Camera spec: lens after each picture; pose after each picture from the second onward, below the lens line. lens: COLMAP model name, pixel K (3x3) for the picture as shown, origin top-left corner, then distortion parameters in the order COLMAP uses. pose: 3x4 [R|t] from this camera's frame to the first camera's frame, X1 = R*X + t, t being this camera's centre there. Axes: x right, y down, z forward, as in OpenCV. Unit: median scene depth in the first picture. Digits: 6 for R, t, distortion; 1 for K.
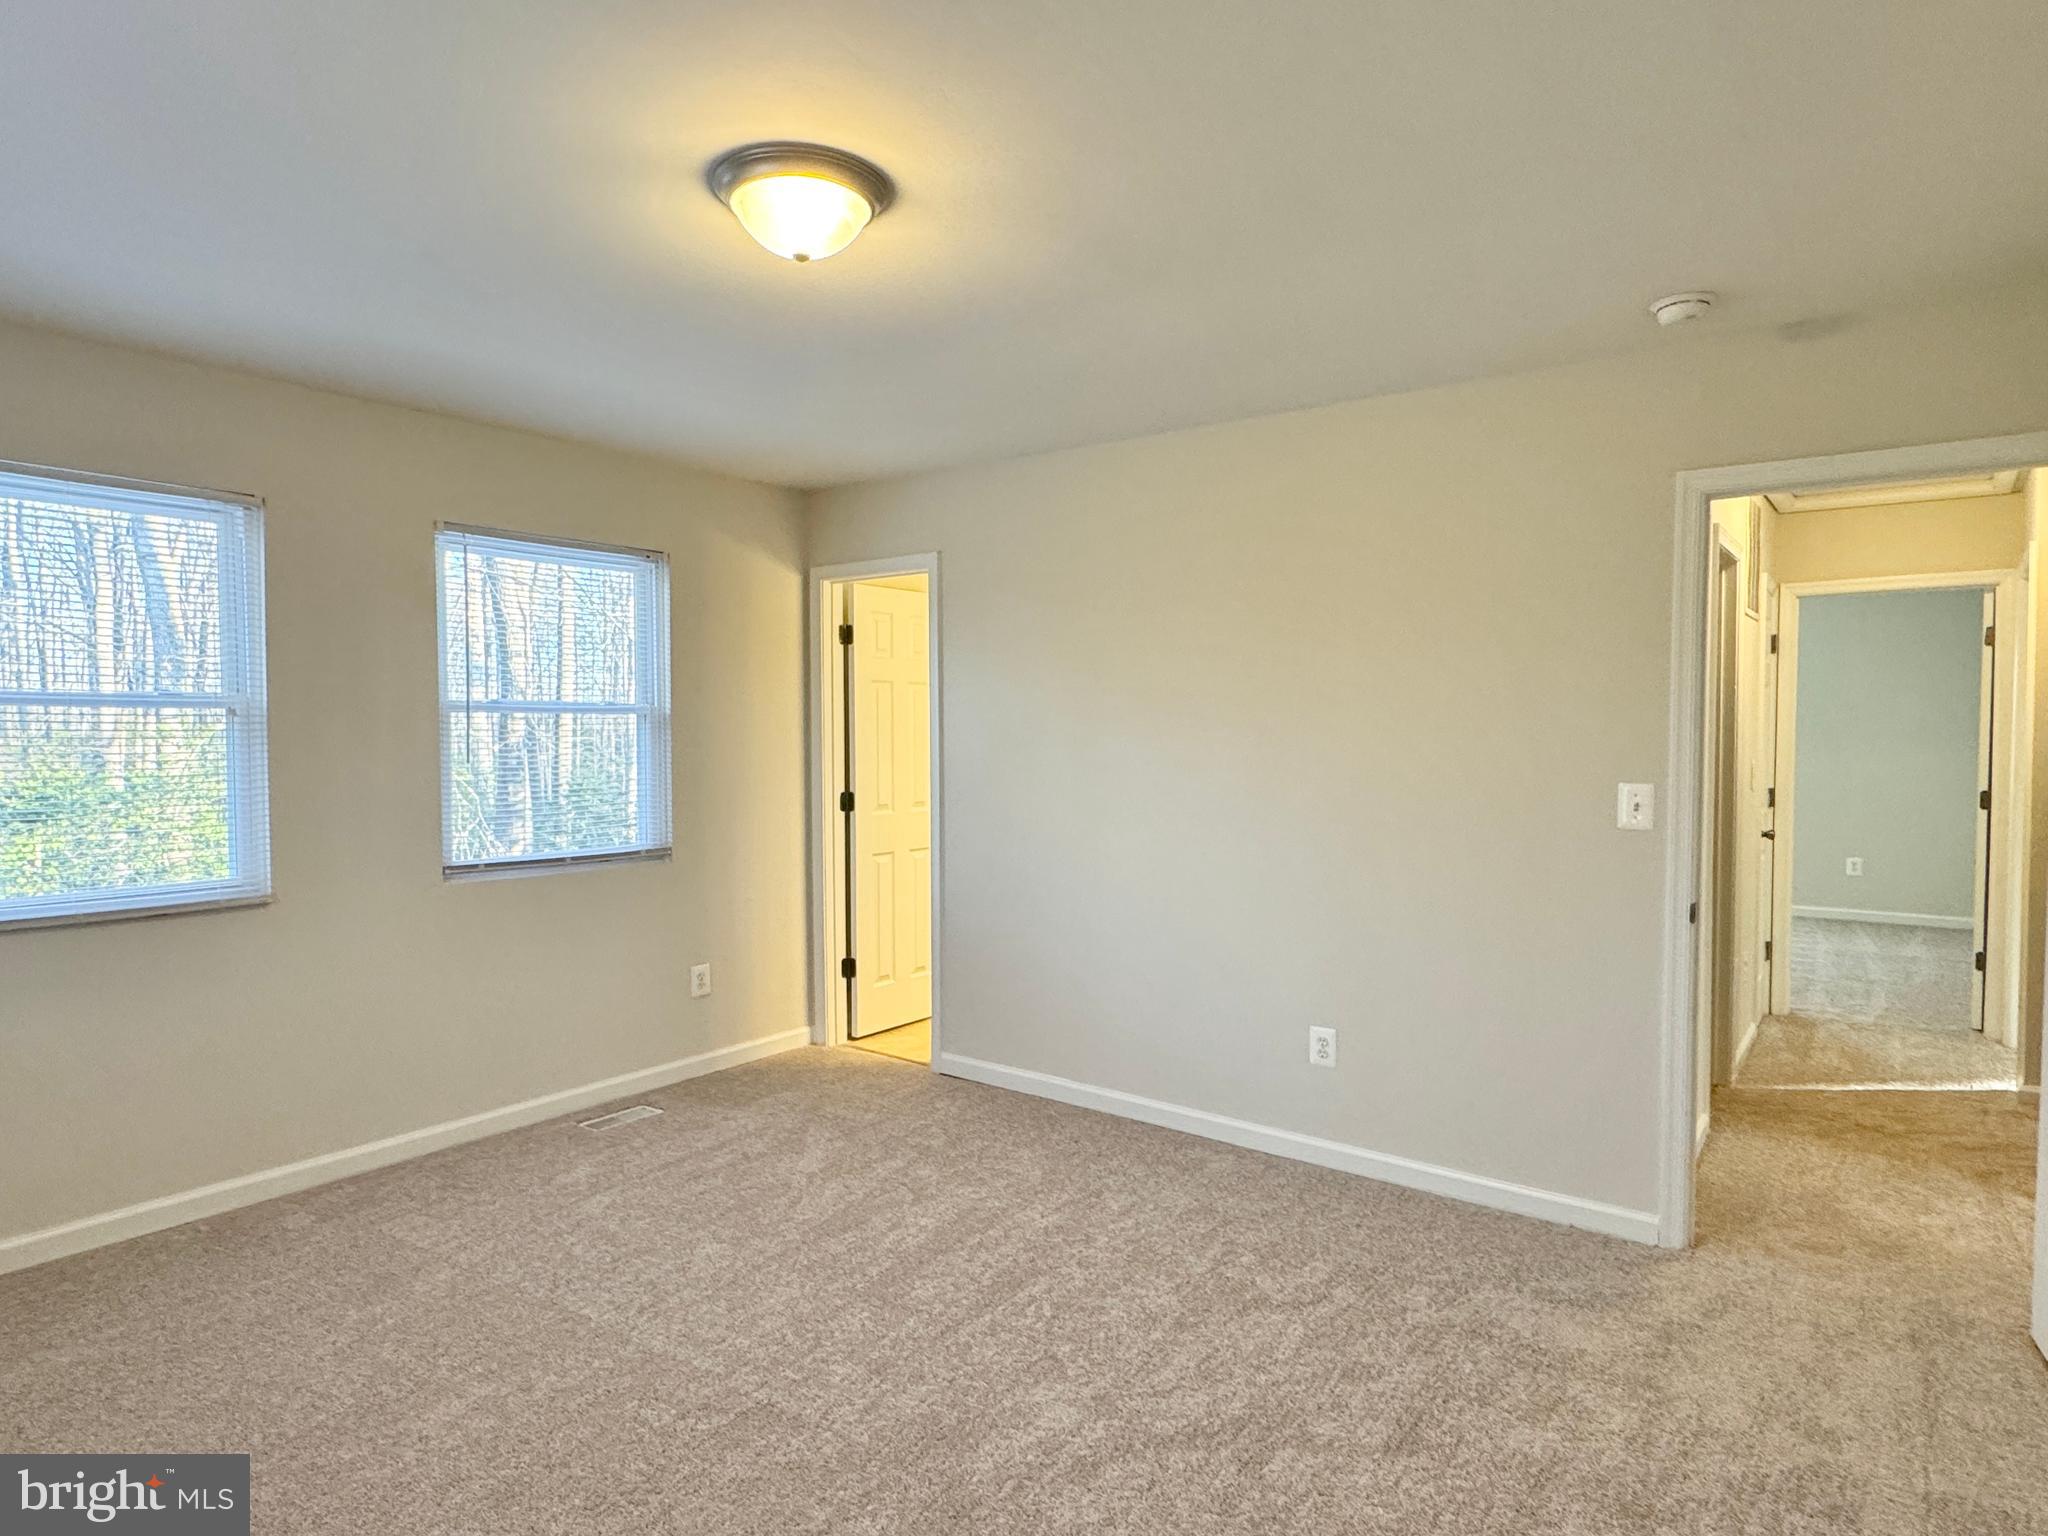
lens RADIAL K [[1178.0, 0, 1022.9], [0, 1178.0, 768.1], [0, 0, 1]] dist [-0.000772, 0.002903]
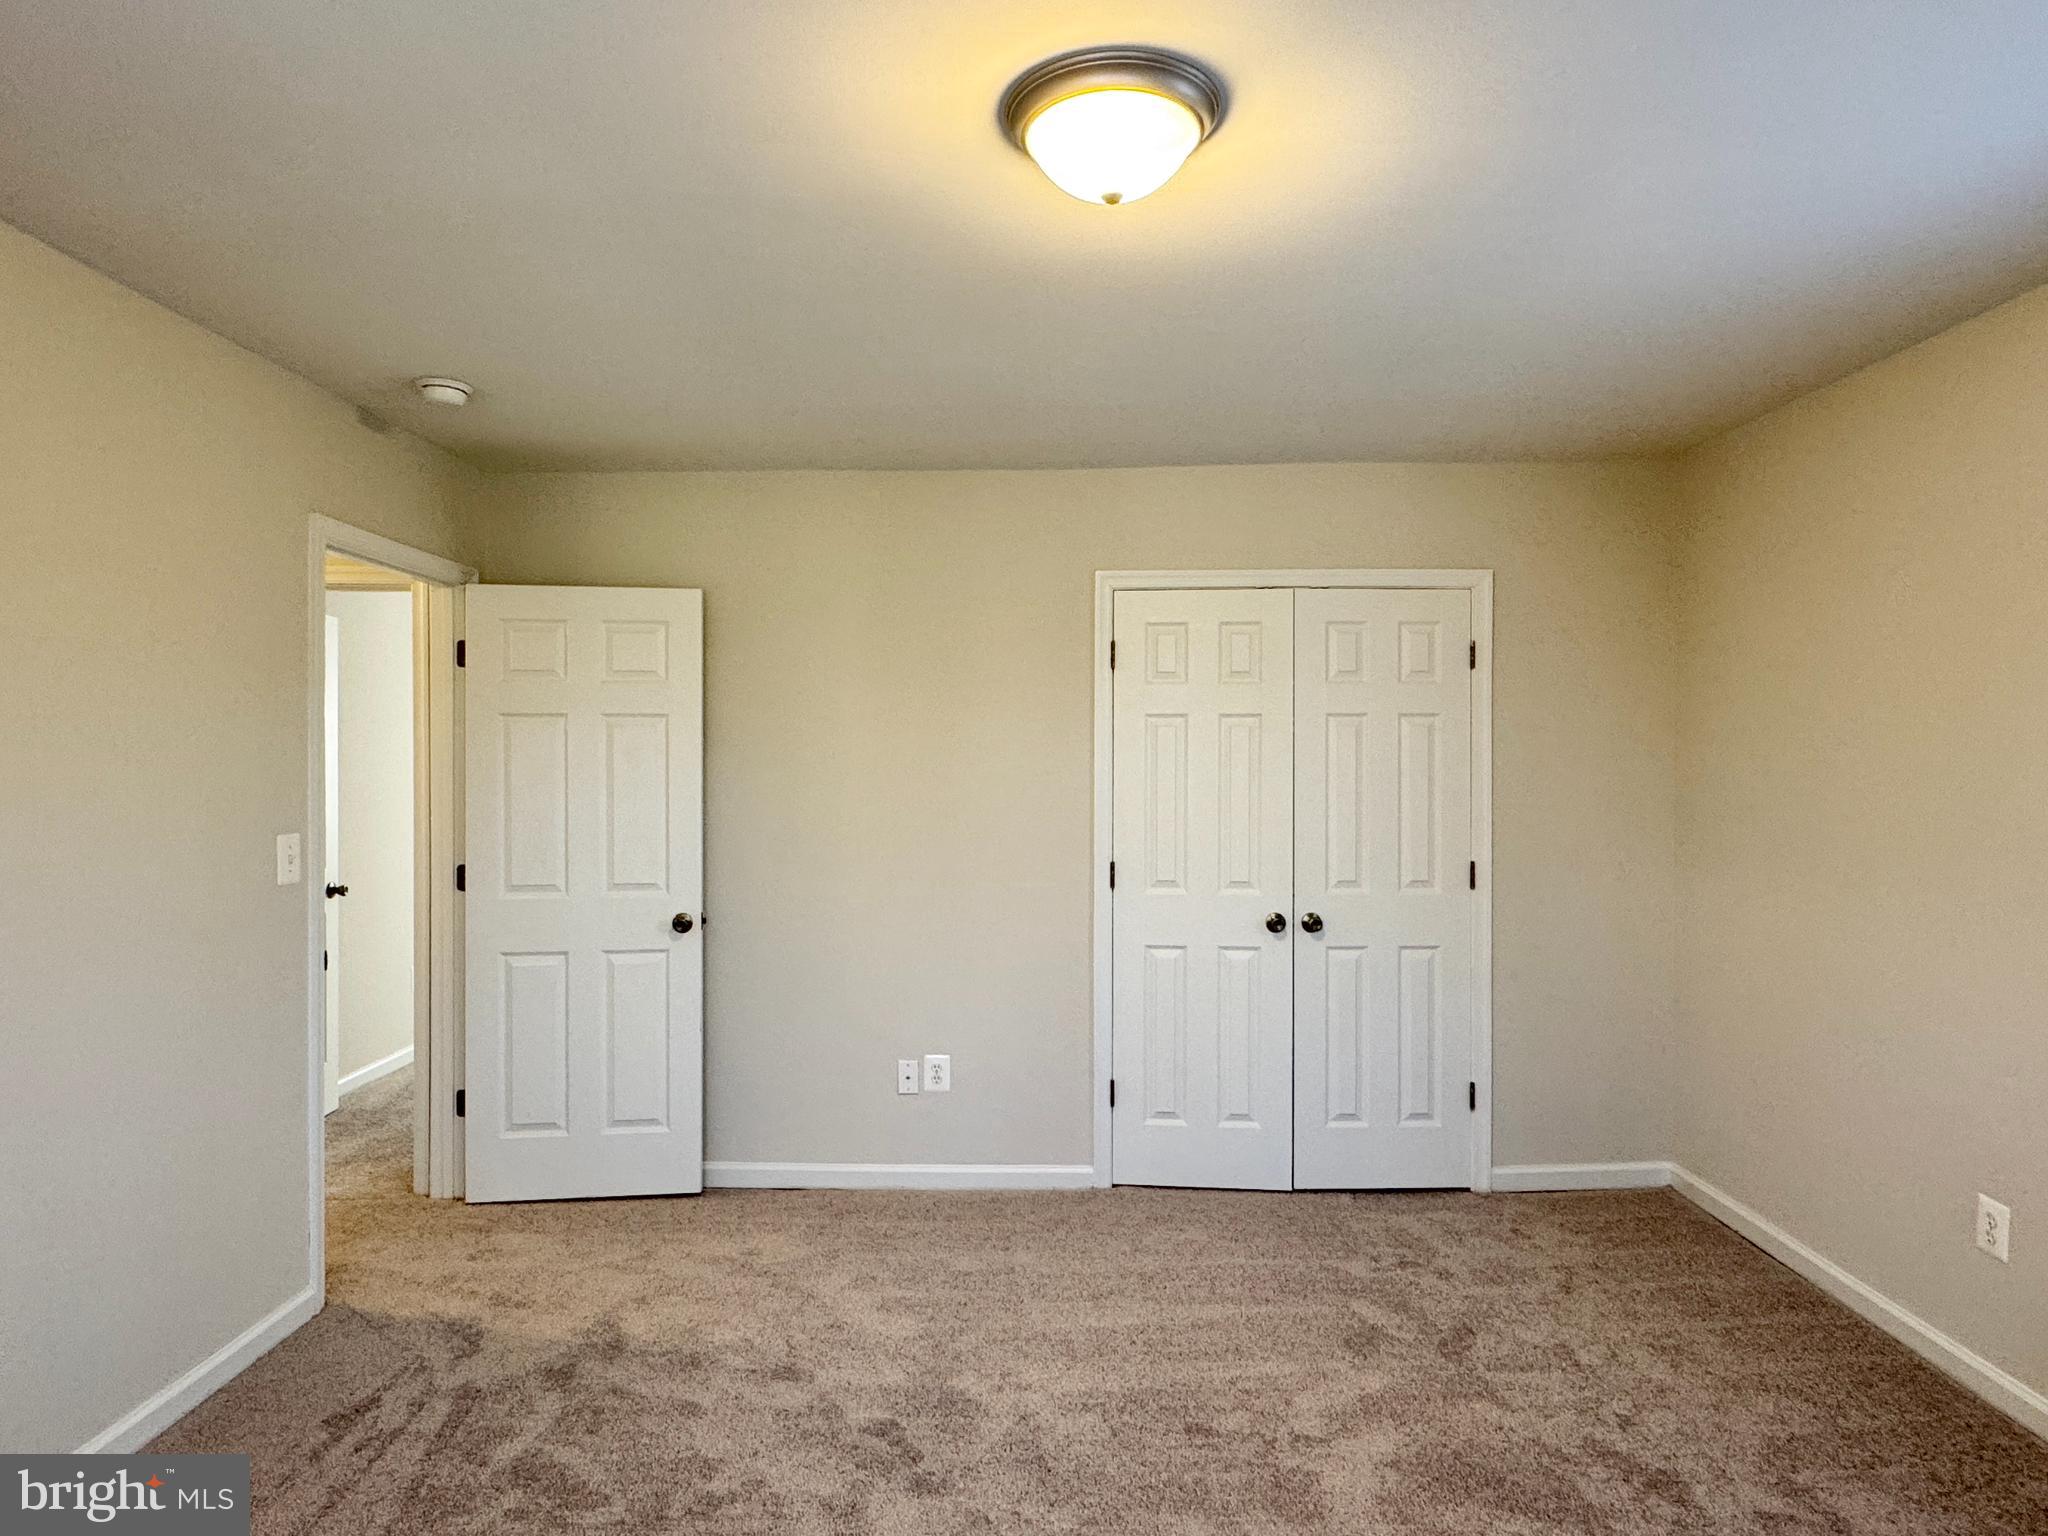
lens RADIAL K [[1182.3, 0, 979.7], [0, 1182.3, 762.9], [0, 0, 1]] dist [0.000773, 0.001470]
pose [[-0.564966, -0.004368, 0.825102, -0.418127], [0.022841, 0.999520, 0.020931, -0.037871], [-0.824798, 0.030671, -0.564595, 0.807907]]
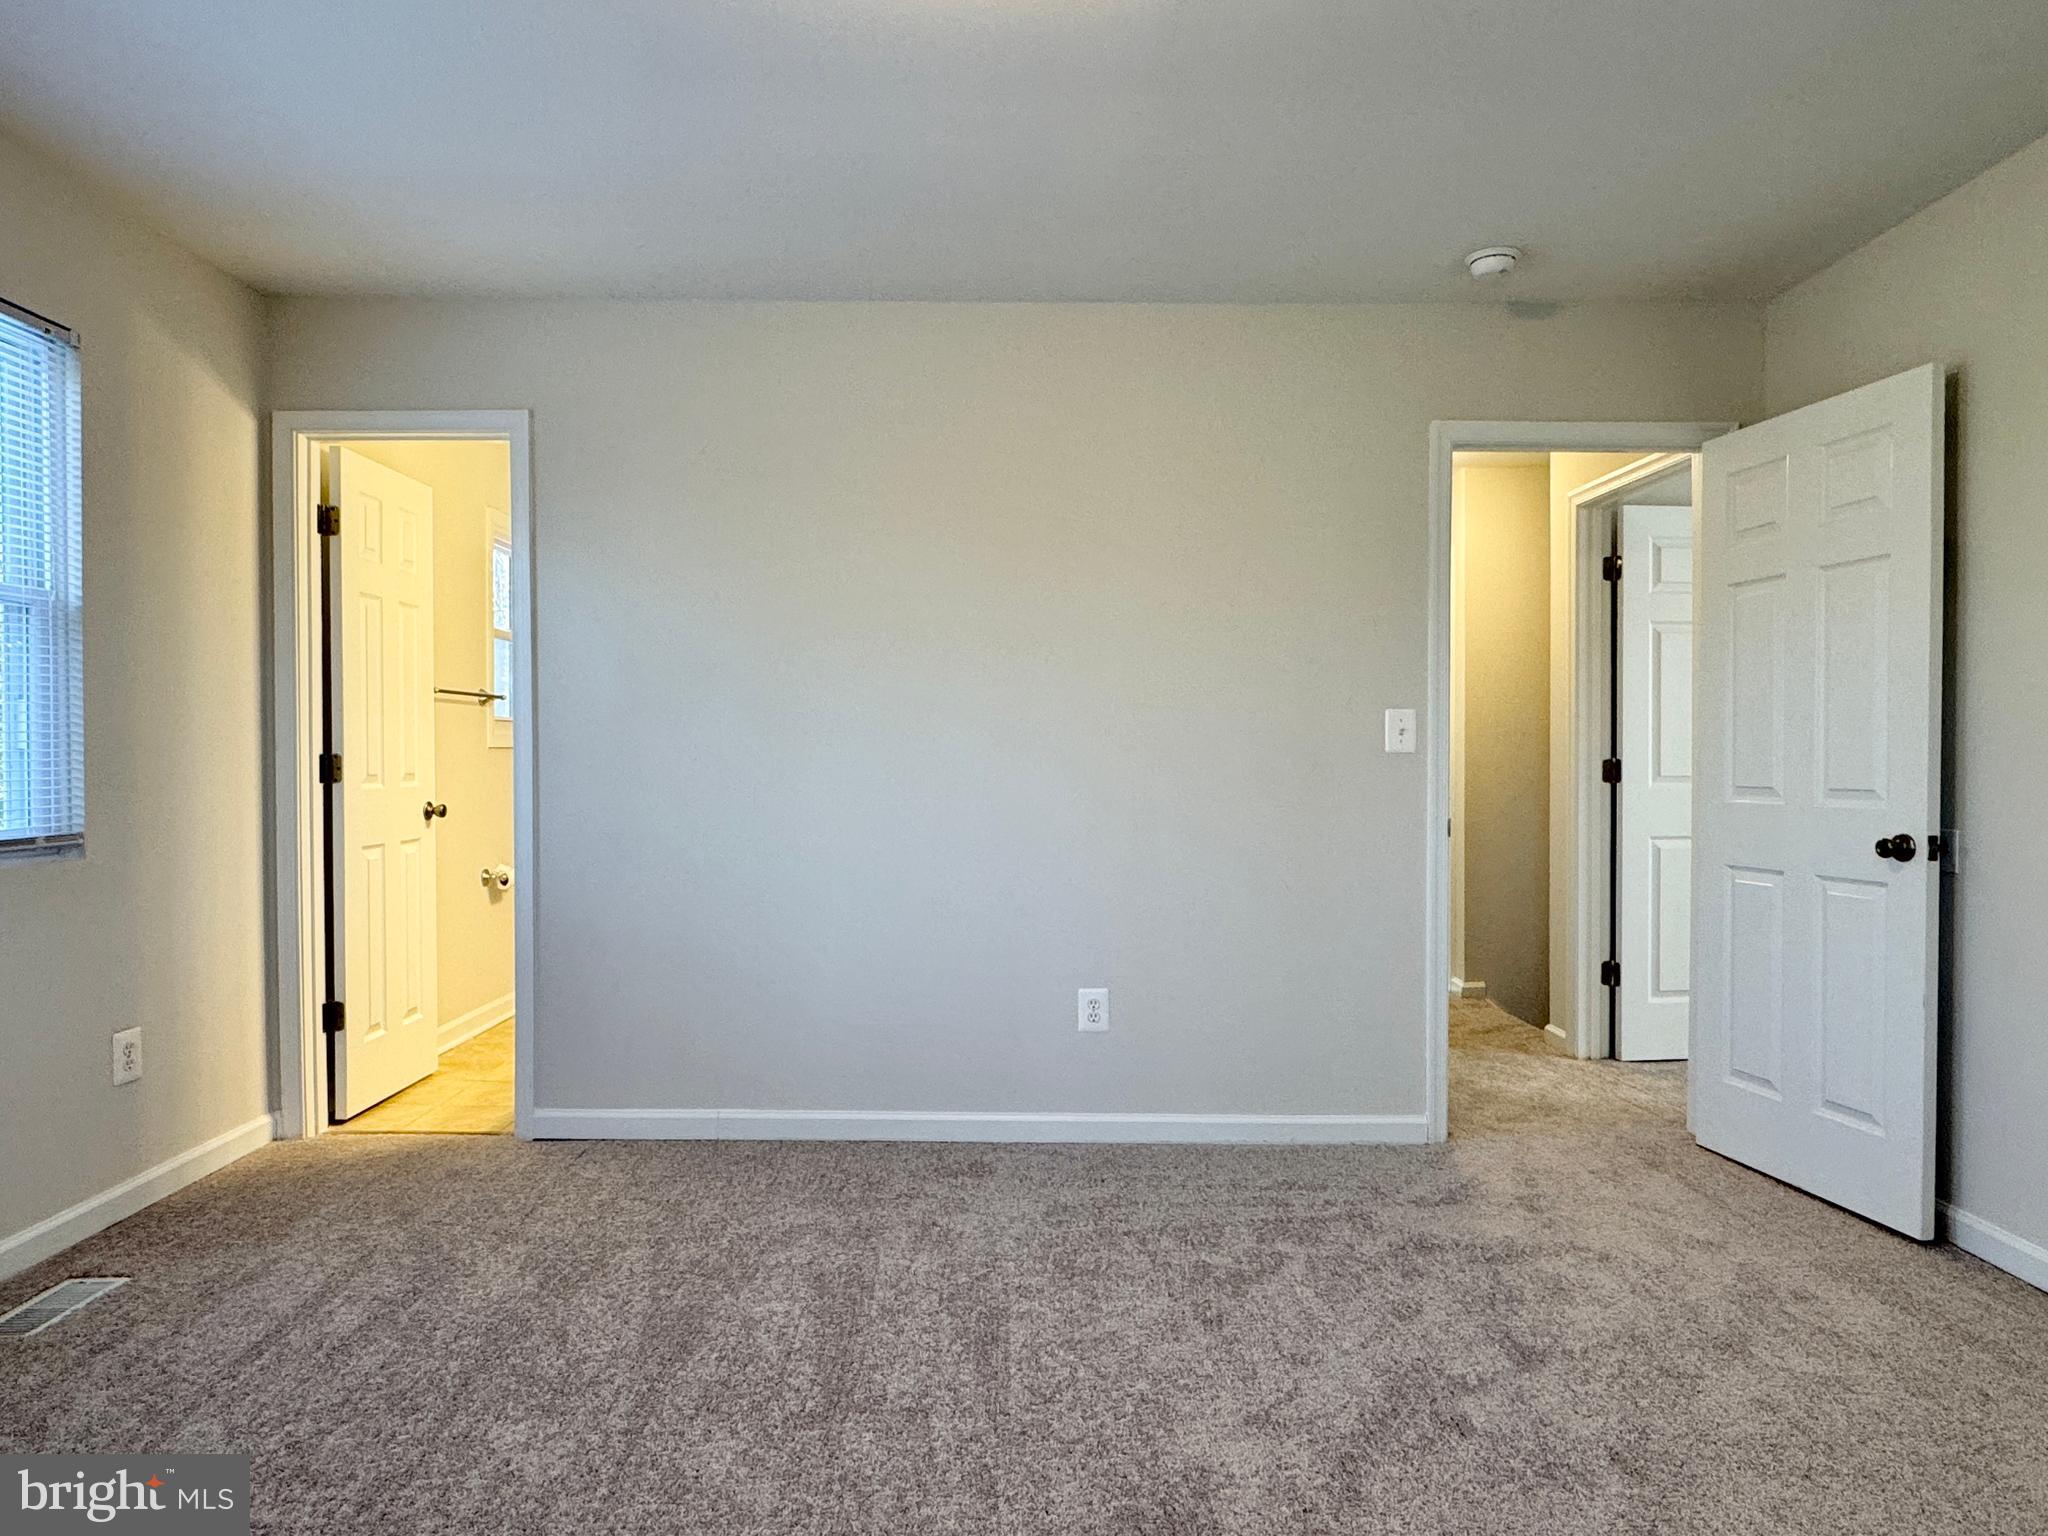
lens RADIAL K [[1262.0, 0, 1024.0], [0, 1262.0, 768.0], [0, 0, 1]] dist [0.001063, -0.000436]
pose [[0.795006, -0.006130, 0.606570, -0.329094], [0.020040, 0.999669, -0.016163, 0.058185], [-0.606270, 0.025006, 0.794865, 0.228837]]
